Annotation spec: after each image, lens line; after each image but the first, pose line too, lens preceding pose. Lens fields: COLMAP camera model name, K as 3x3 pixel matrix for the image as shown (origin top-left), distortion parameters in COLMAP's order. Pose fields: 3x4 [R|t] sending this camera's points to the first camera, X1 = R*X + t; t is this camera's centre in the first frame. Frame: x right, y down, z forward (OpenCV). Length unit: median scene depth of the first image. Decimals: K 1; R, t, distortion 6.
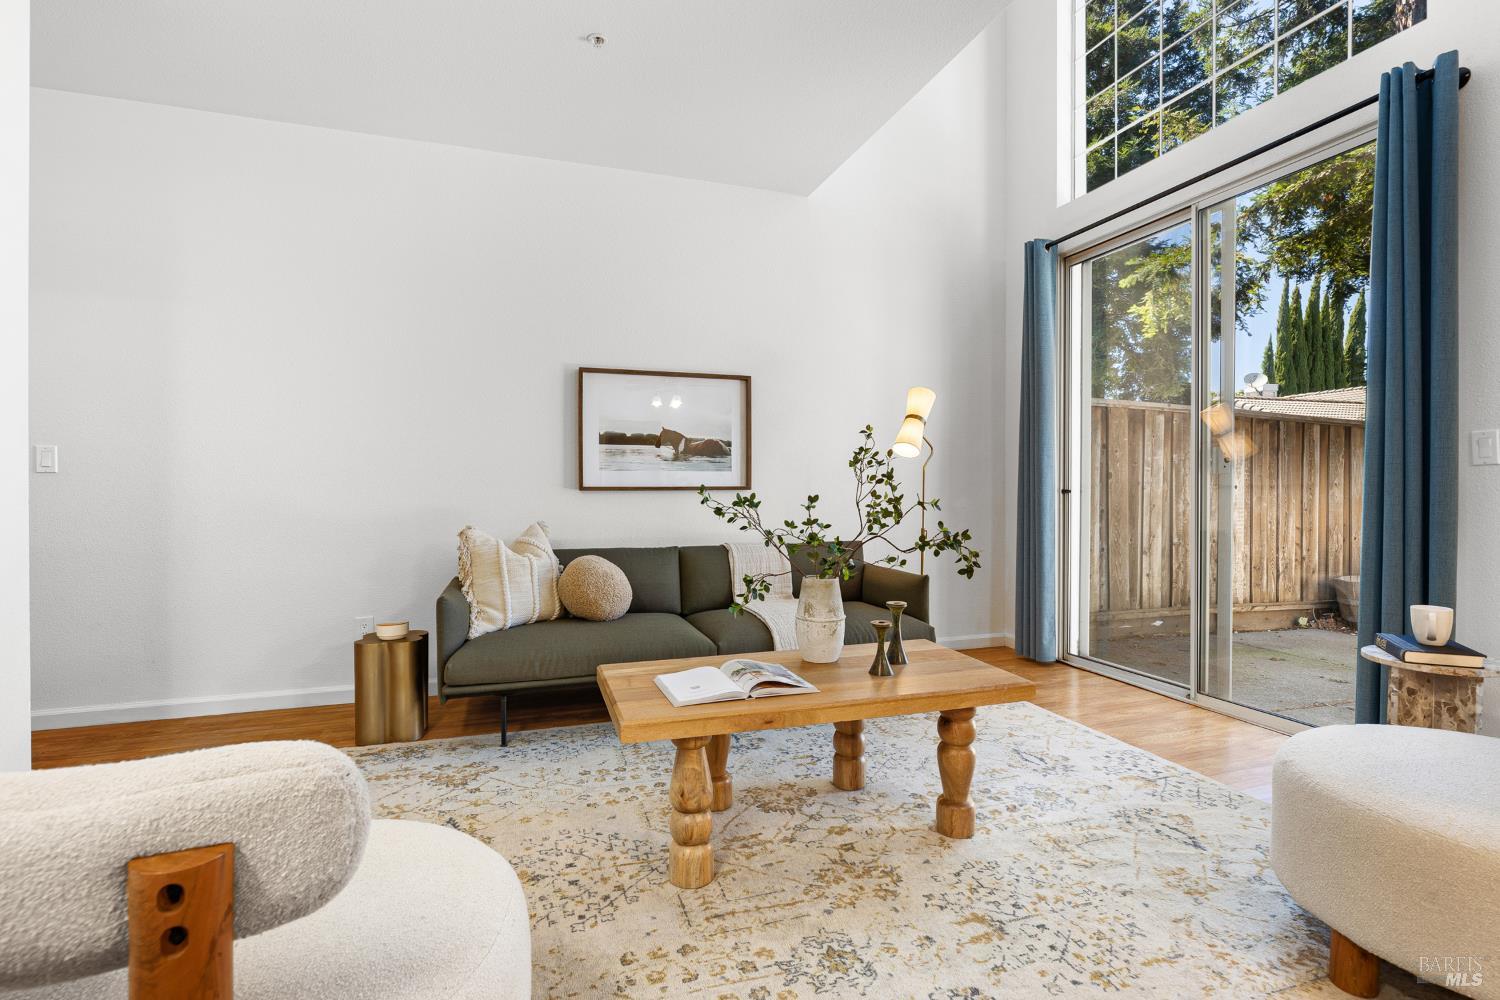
lens RADIAL K [[702.5, 0, 747.2], [0, 702.5, 495.6], [0, 0, 1]] dist [-0.002777, -0.000972]
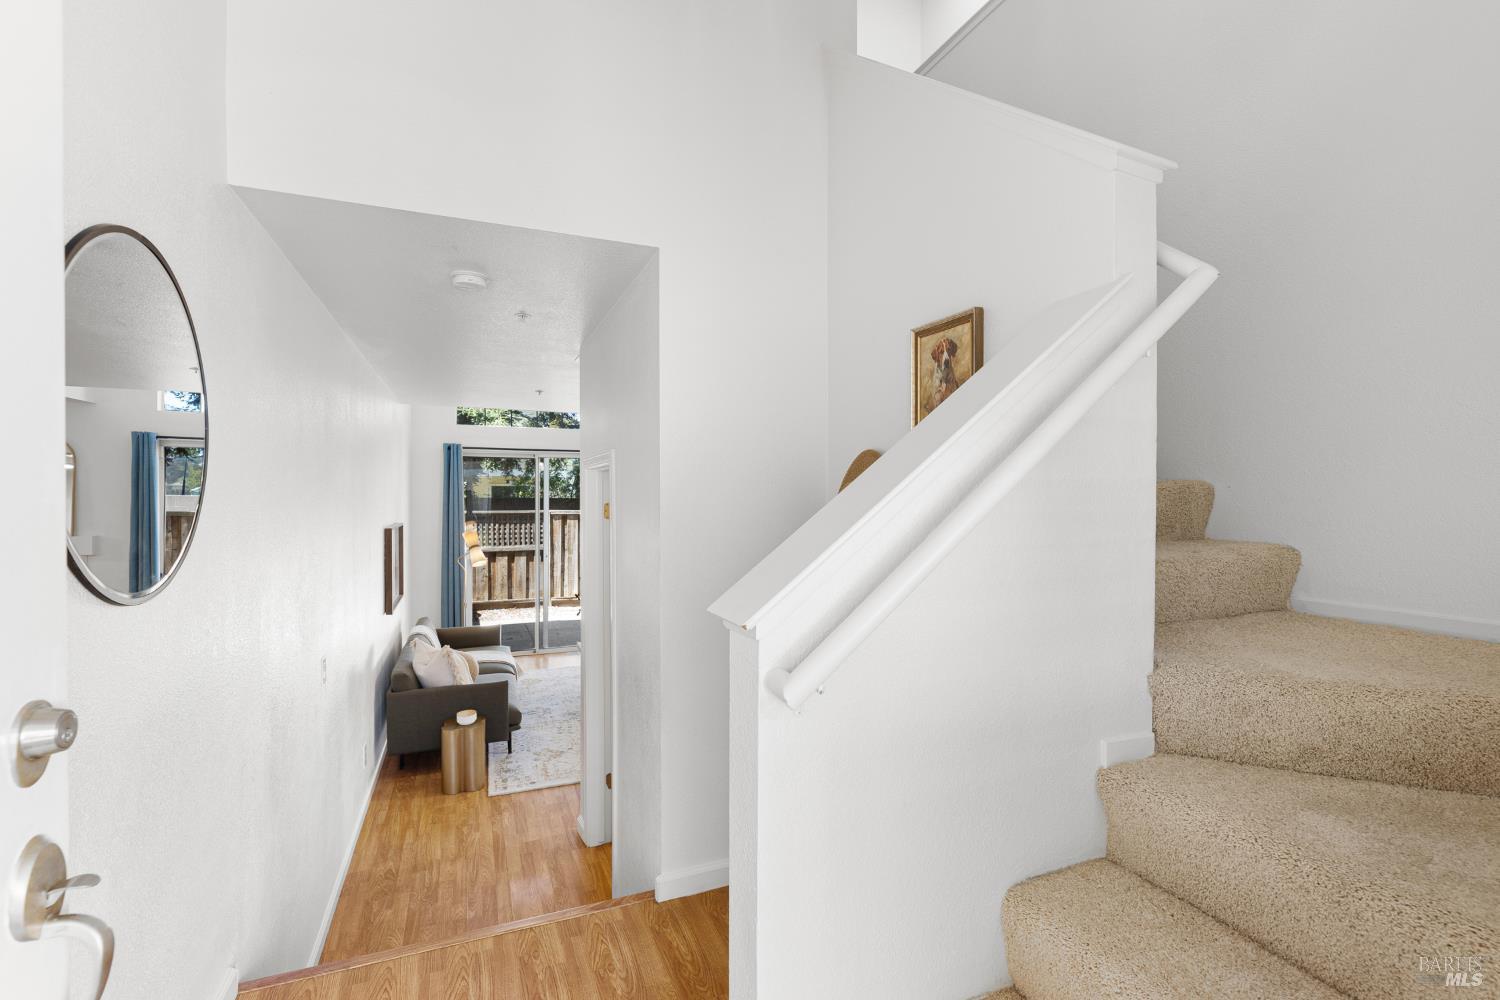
lens RADIAL K [[666.6, 0, 746.1], [0, 666.6, 498.5], [0, 0, 1]] dist [-0.001316, -0.000606]
pose [[-0.061149, -0.005802, 0.998112, -2.189994], [0.008104, 0.999947, 0.006309, -0.332450], [-0.998096, 0.008475, -0.061098, 0.486428]]
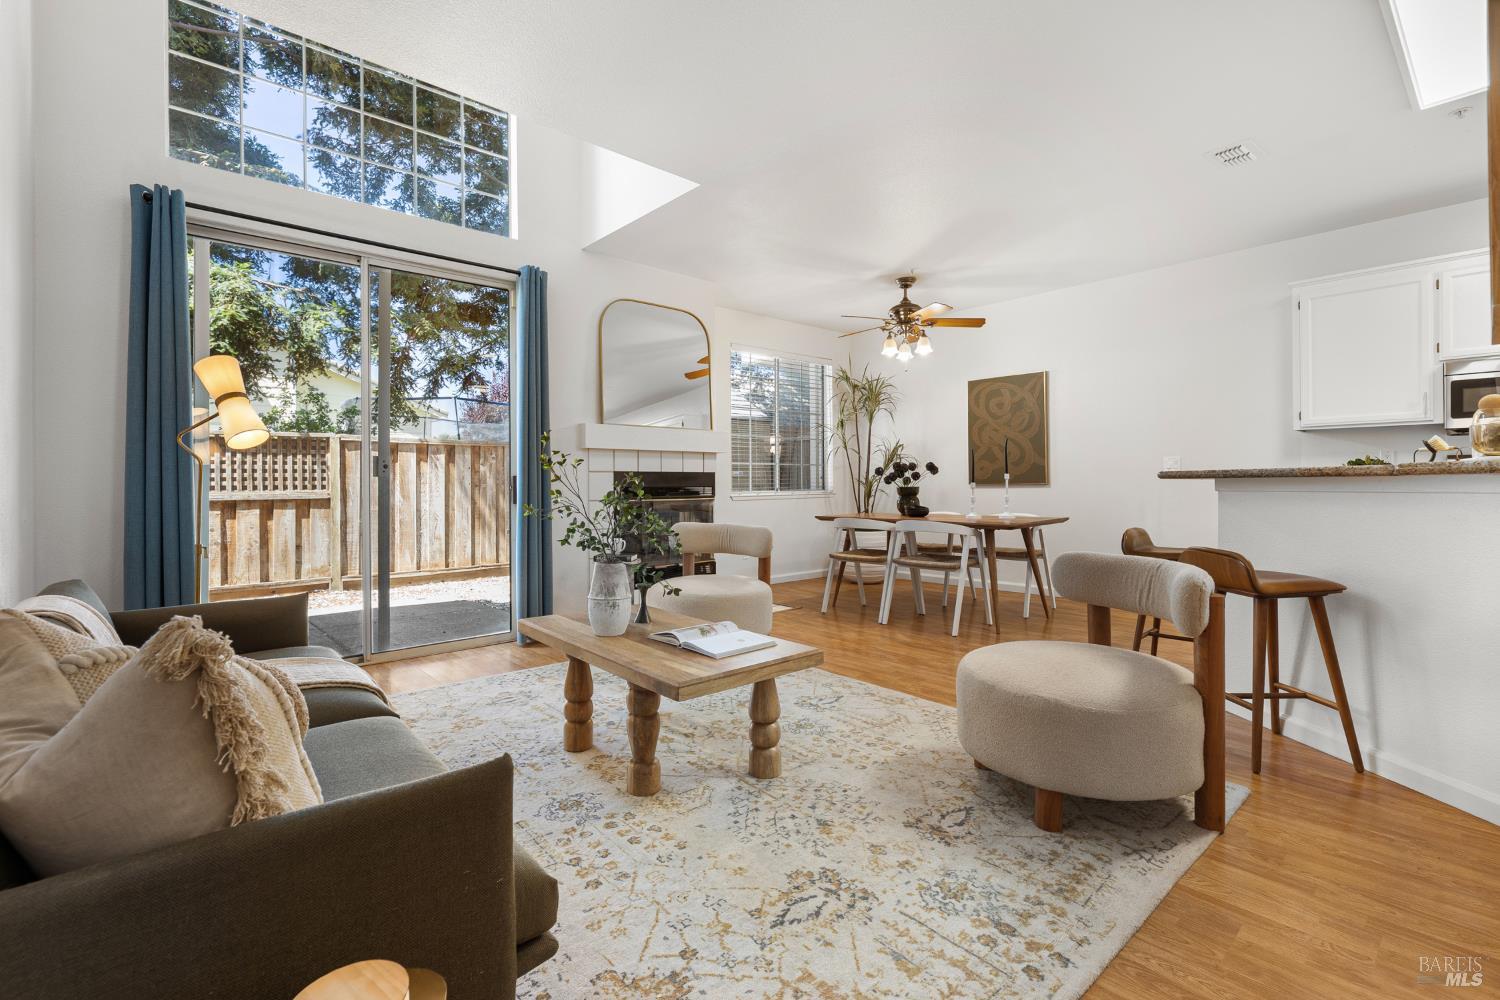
lens RADIAL K [[666.6, 0, 748.8], [0, 666.6, 479.1], [0, 0, 1]] dist [-0.001316, -0.000606]
pose [[-0.382304, 0.011585, 0.923964, -0.846043], [0.018000, 0.999825, -0.005089, -0.009495], [-0.923861, 0.014686, -0.382445, 1.015874]]
